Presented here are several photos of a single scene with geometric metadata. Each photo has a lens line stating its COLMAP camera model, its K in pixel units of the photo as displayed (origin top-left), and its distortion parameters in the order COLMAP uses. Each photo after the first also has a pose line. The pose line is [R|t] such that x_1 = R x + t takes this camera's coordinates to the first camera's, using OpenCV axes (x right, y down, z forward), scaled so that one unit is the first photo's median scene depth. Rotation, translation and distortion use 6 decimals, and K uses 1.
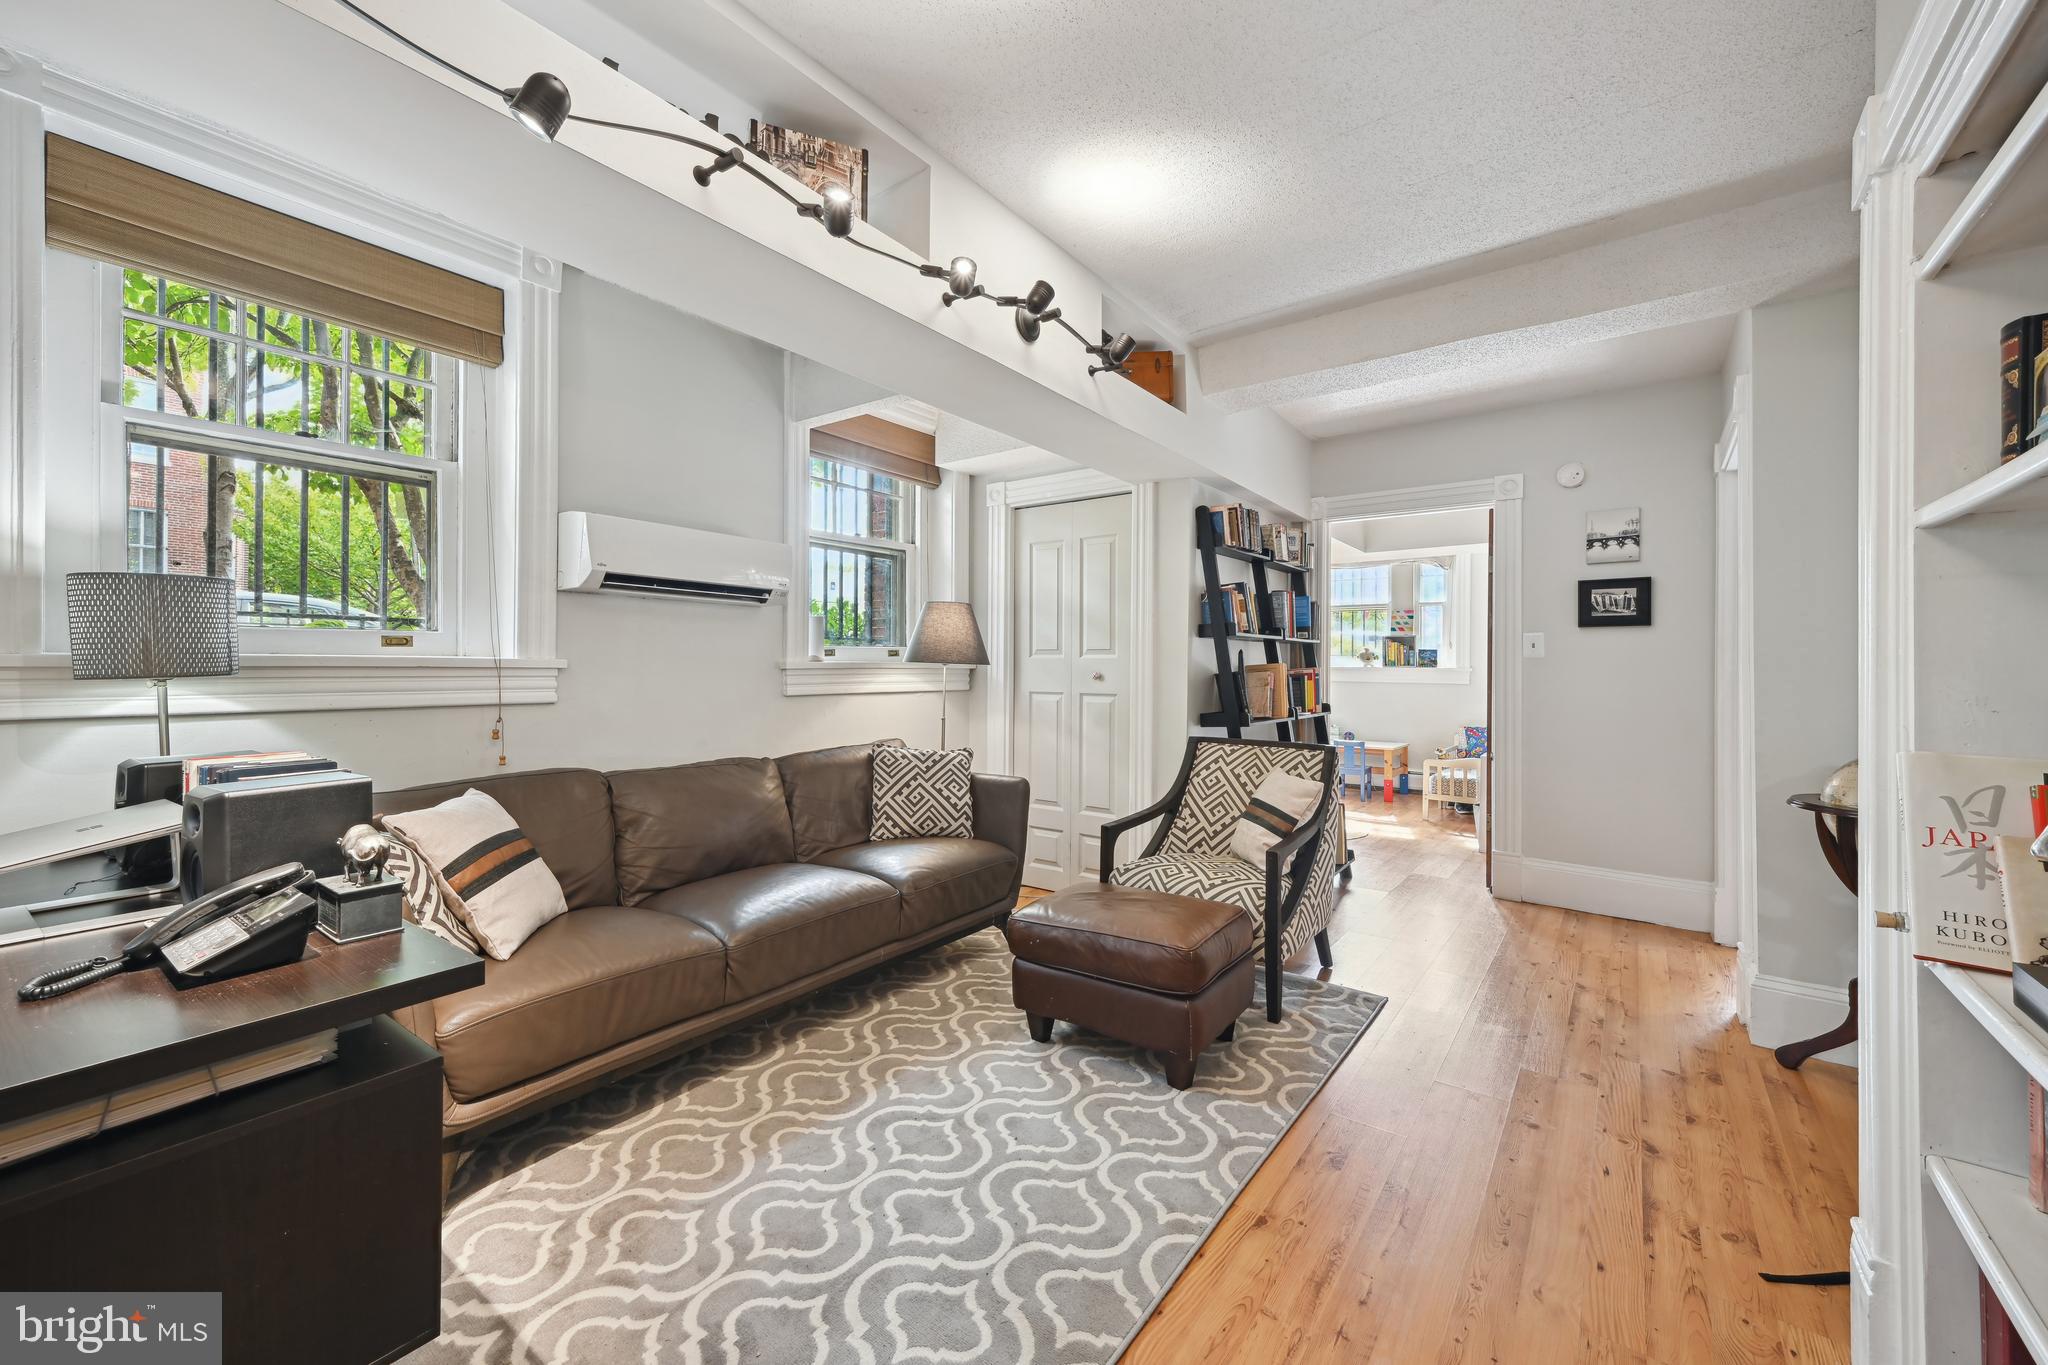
lens RADIAL K [[821.3, 0, 1019.4], [0, 821.3, 670.8], [0, 0, 1]] dist [0.012276, -0.000013]
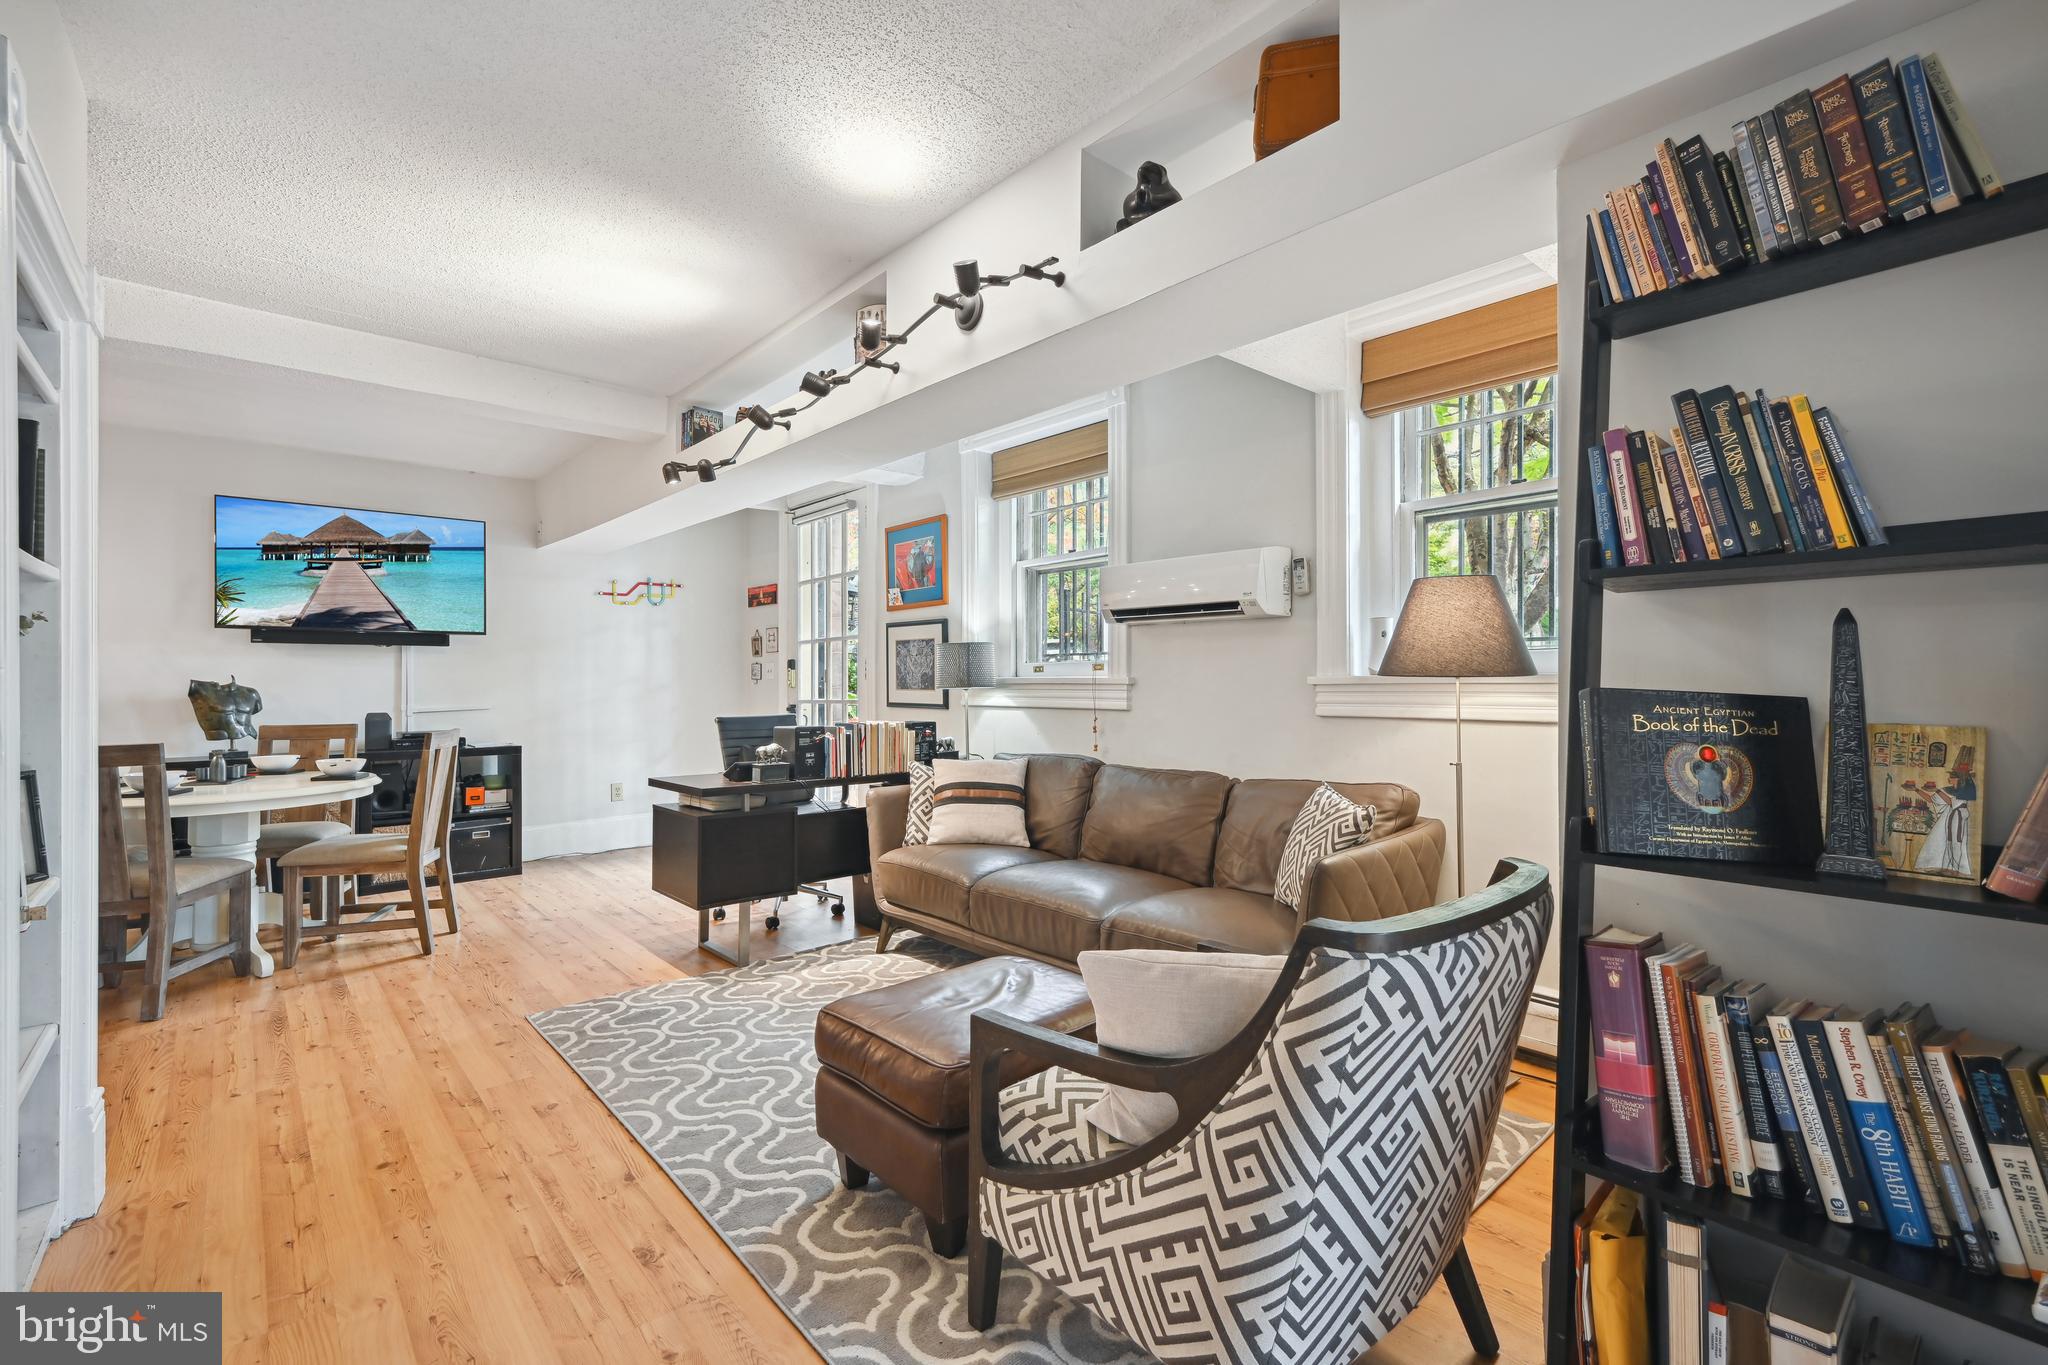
lens RADIAL K [[885.7, 0, 1034.9], [0, 885.7, 687.7], [0, 0, 1]] dist [0.000640, 0.000370]
pose [[-0.197937, 0.001812, -0.980213, 0.626278], [-0.002922, 0.999993, 0.002438, -0.000106], [0.980210, 0.003347, -0.197930, 0.818245]]
